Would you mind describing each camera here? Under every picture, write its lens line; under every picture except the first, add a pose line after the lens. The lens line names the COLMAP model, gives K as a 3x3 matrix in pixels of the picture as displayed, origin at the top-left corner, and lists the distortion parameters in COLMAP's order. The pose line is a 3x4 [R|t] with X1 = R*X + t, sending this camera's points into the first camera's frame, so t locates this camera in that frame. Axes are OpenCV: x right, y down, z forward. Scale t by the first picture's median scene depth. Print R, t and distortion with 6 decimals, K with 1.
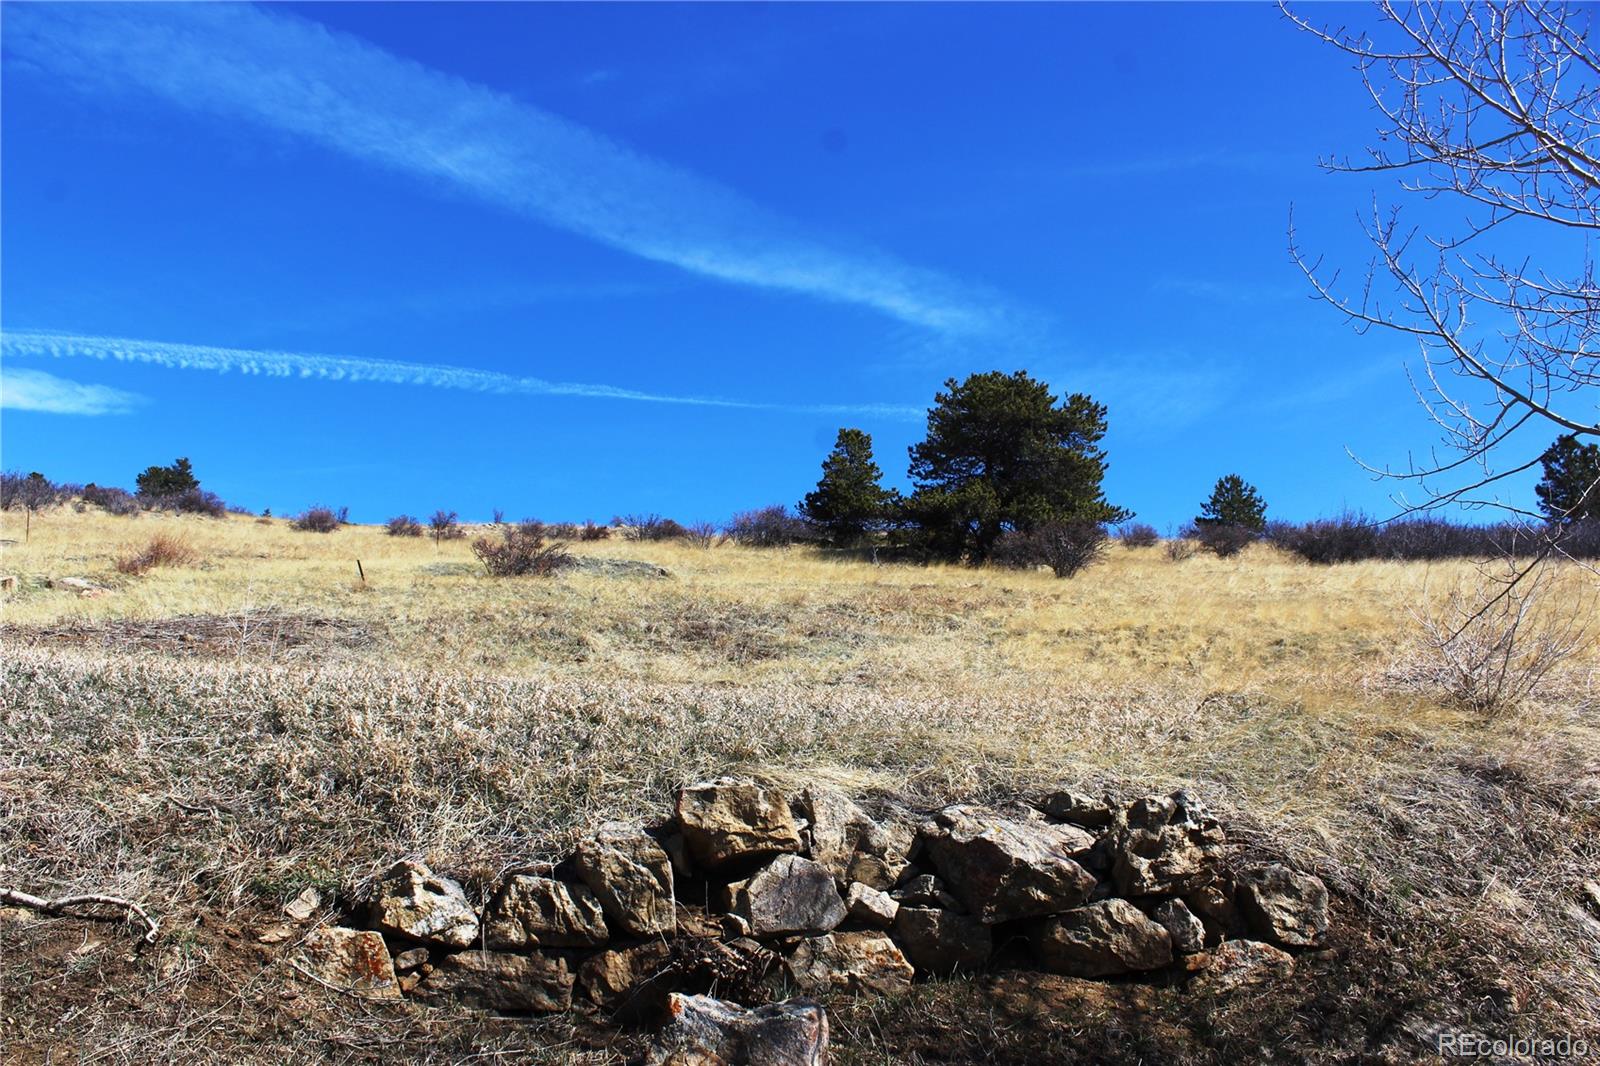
lens RADIAL K [[1320.6, 0, 795.3], [0, 1320.6, 551.1], [0, 0, 1]] dist [-0.155338, 0.130016]
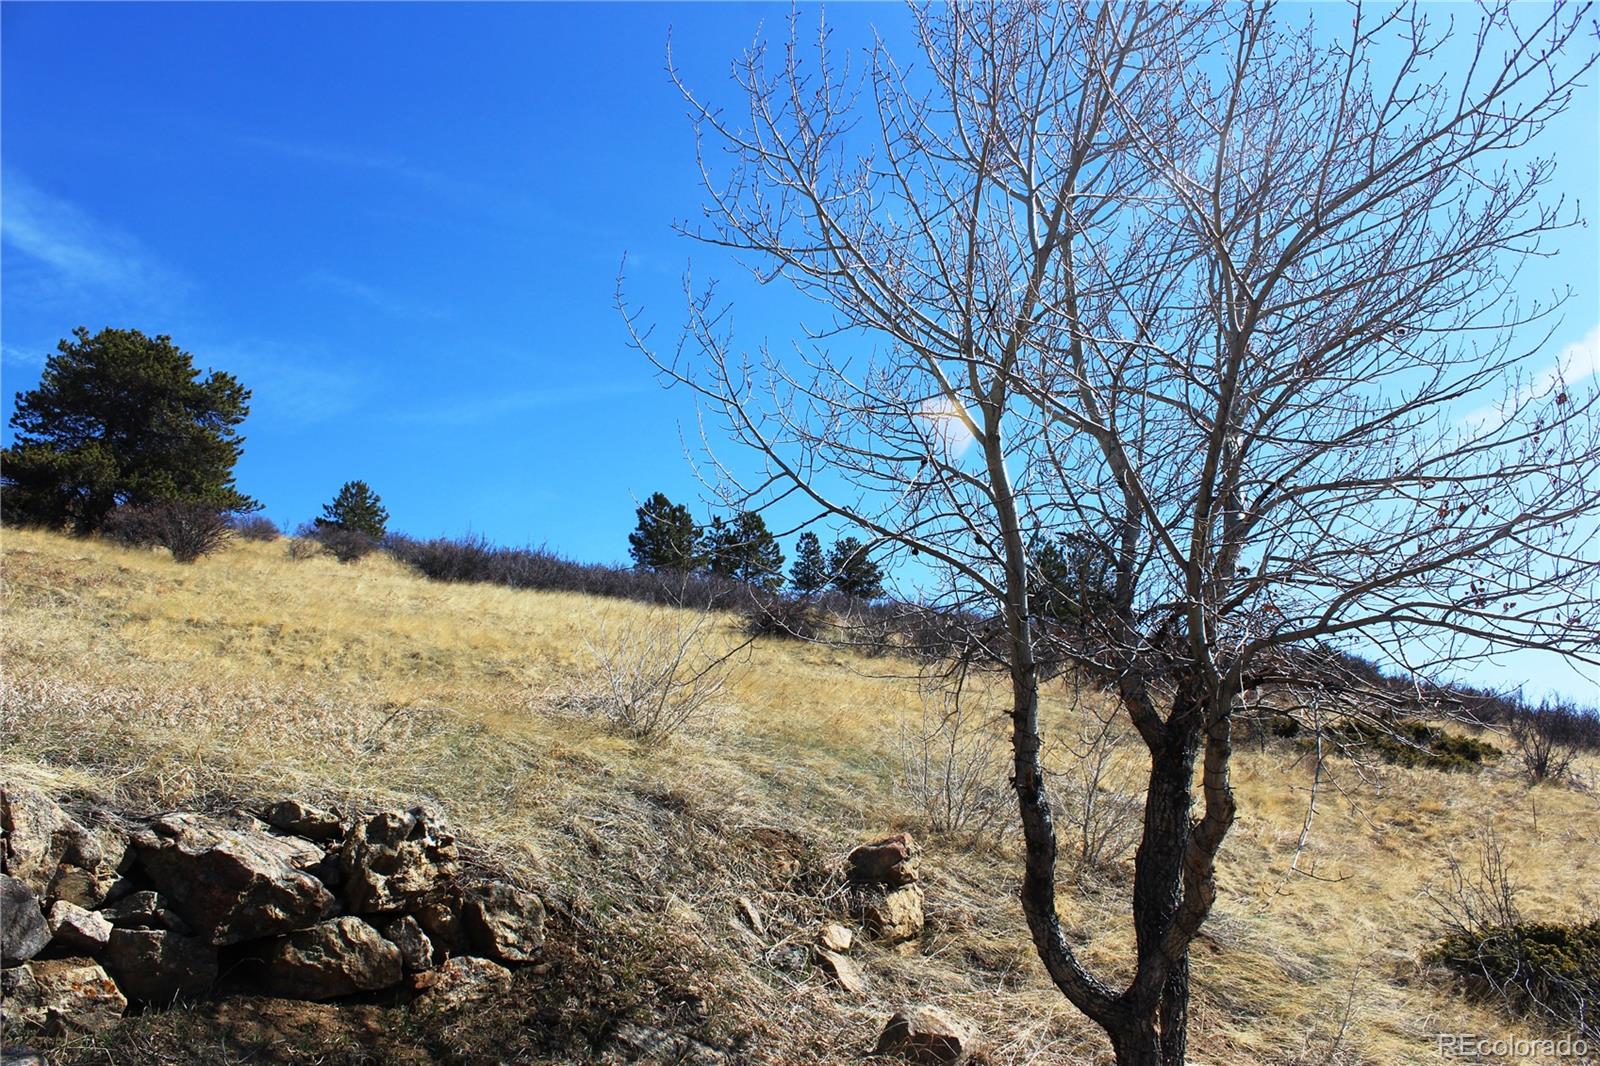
lens RADIAL K [[1328.0, 0, 786.4], [0, 1328.0, 549.0], [0, 0, 1]] dist [-0.172871, 0.151113]
pose [[0.780314, 0.130591, 0.611601, -0.090130], [-0.127259, 0.990650, -0.049162, 0.003717], [-0.612303, -0.039470, 0.789638, 0.044997]]
